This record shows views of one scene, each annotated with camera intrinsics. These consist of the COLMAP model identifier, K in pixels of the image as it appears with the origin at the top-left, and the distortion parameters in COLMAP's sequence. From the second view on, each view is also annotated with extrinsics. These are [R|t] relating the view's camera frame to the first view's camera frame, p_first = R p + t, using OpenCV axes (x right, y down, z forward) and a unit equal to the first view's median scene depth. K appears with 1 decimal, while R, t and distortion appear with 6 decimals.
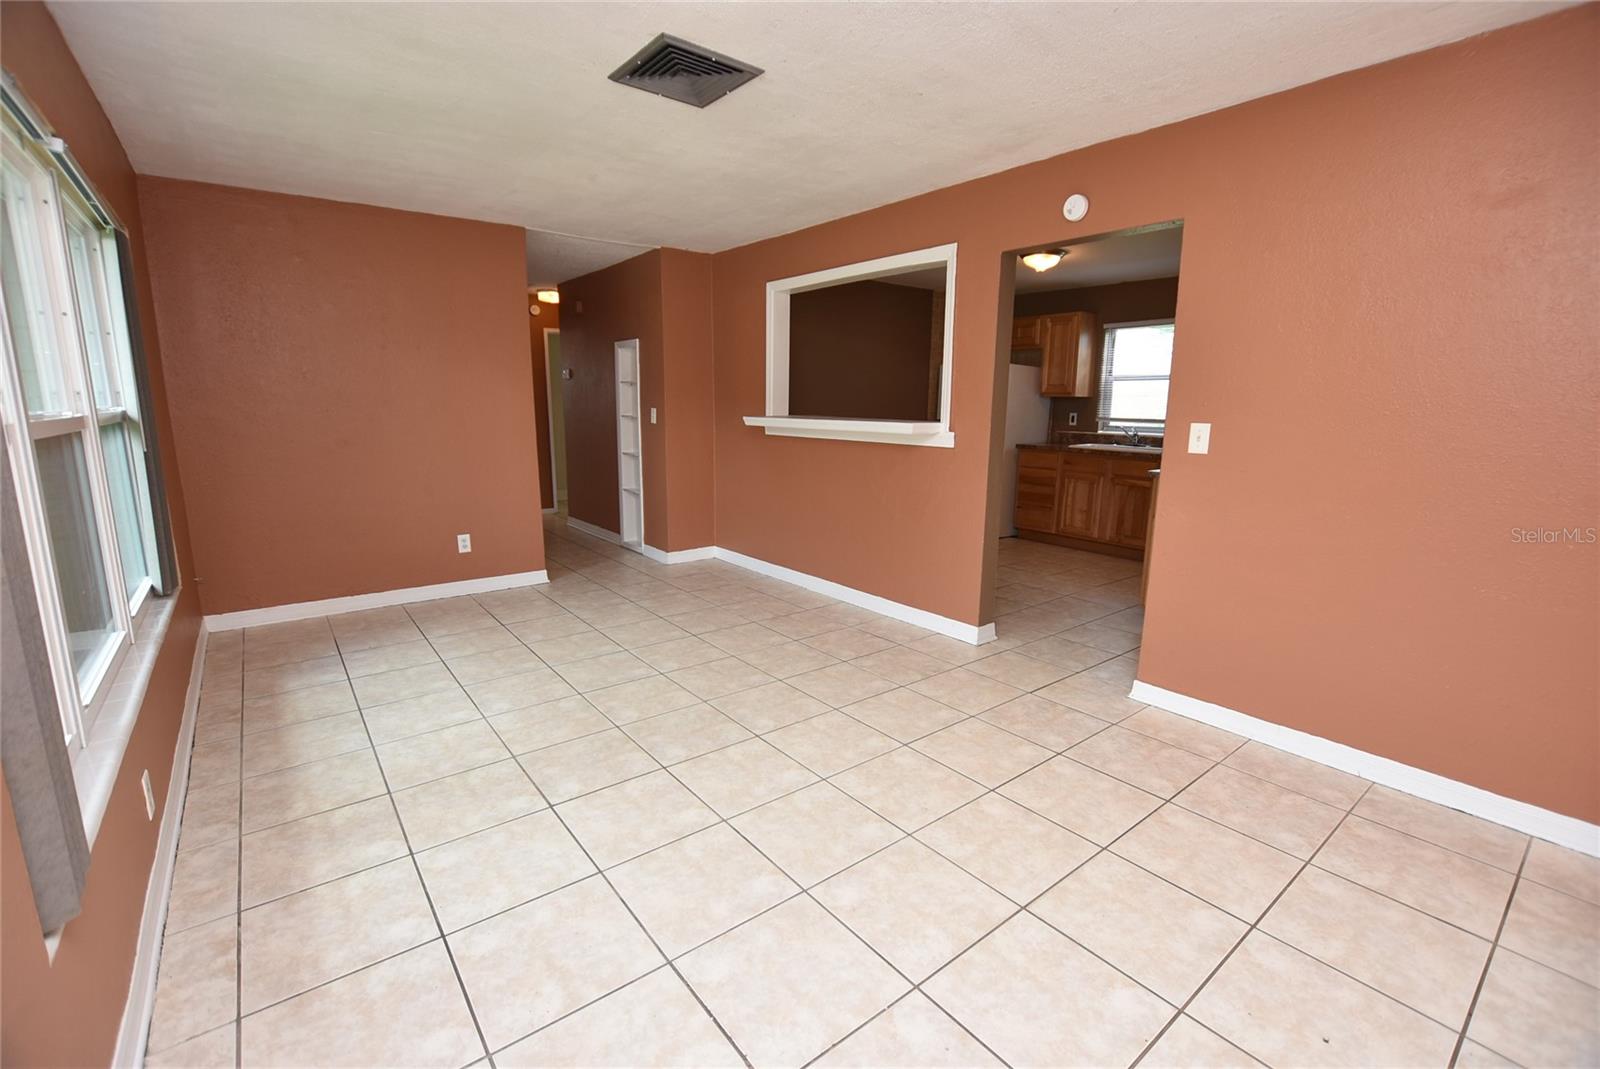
lens RADIAL K [[701.5, 0, 800.0], [0, 701.5, 534.5], [0, 0, 1]] dist [-0.039970, 0.007841]
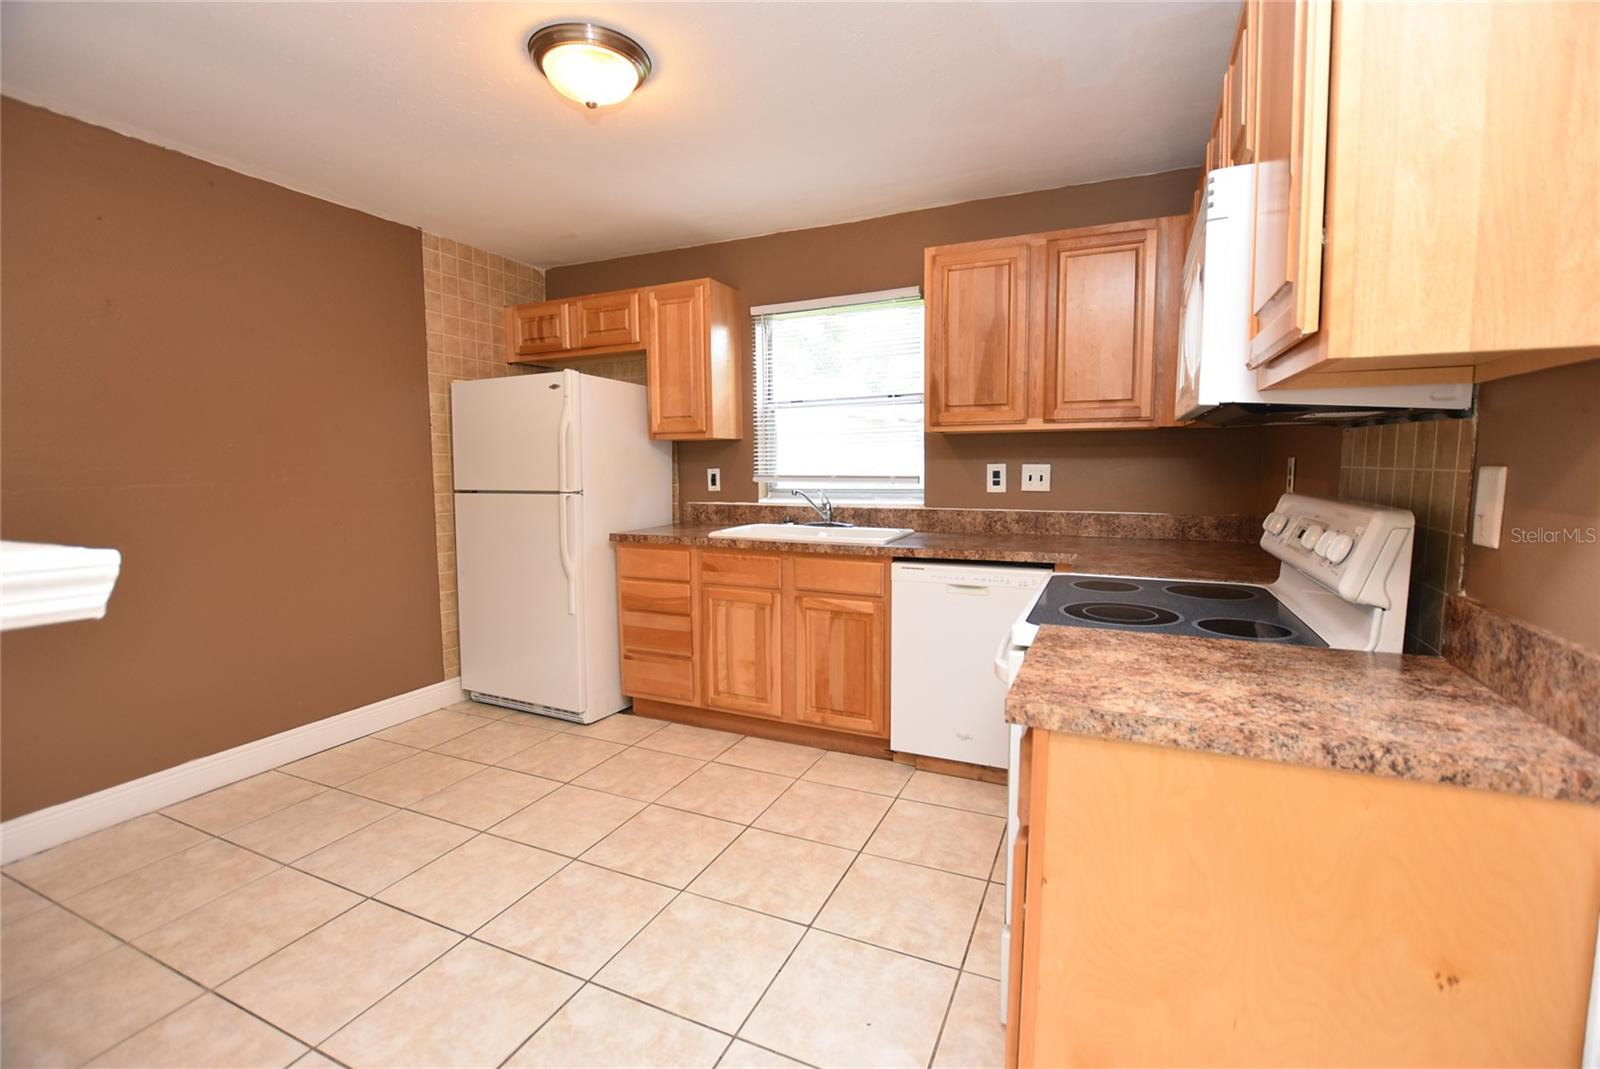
lens RADIAL K [[701.5, 0, 800.0], [0, 701.5, 534.5], [0, 0, 1]] dist [-0.039970, 0.007841]
pose [[0.887430, -0.065036, 0.456332, 0.199590], [0.103420, 0.992849, -0.059621, -0.083796], [-0.449191, 0.100104, 0.887810, 0.489044]]
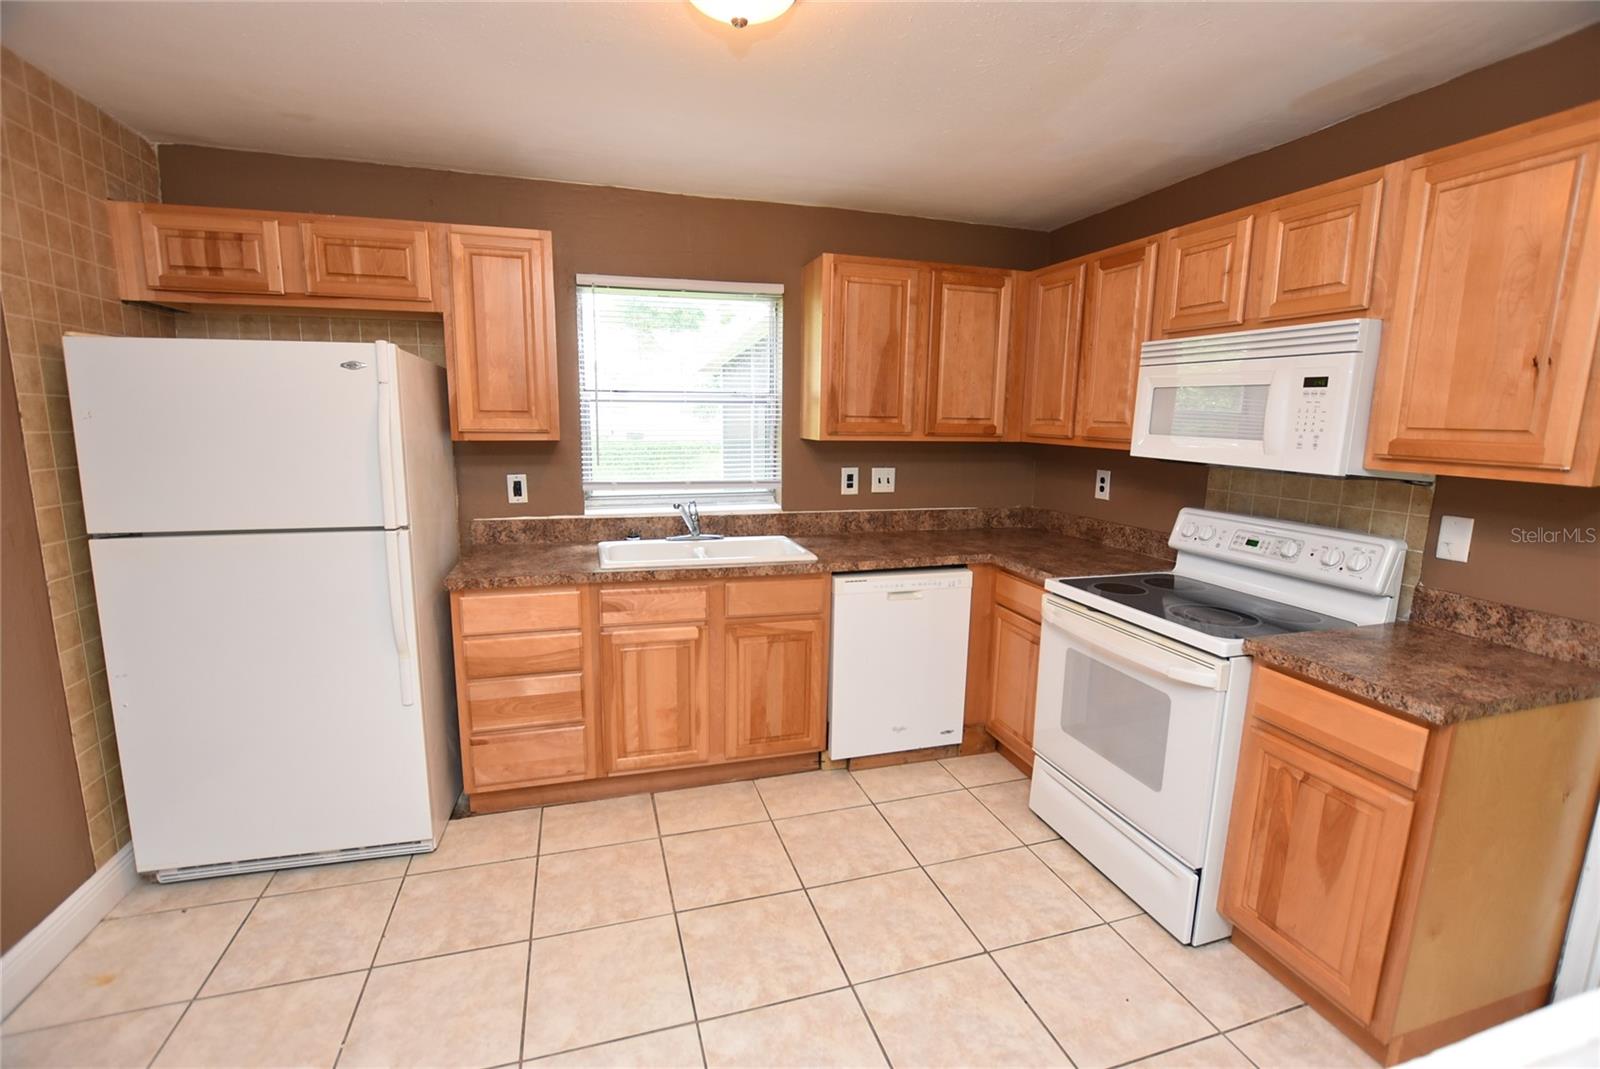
lens RADIAL K [[701.5, 0, 800.0], [0, 701.5, 534.5], [0, 0, 1]] dist [-0.039970, 0.007841]
pose [[0.359096, -0.159107, 0.919638, 0.055908], [0.163906, 0.980798, 0.105687, -0.157113], [-0.918795, 0.112782, 0.378280, 0.691560]]
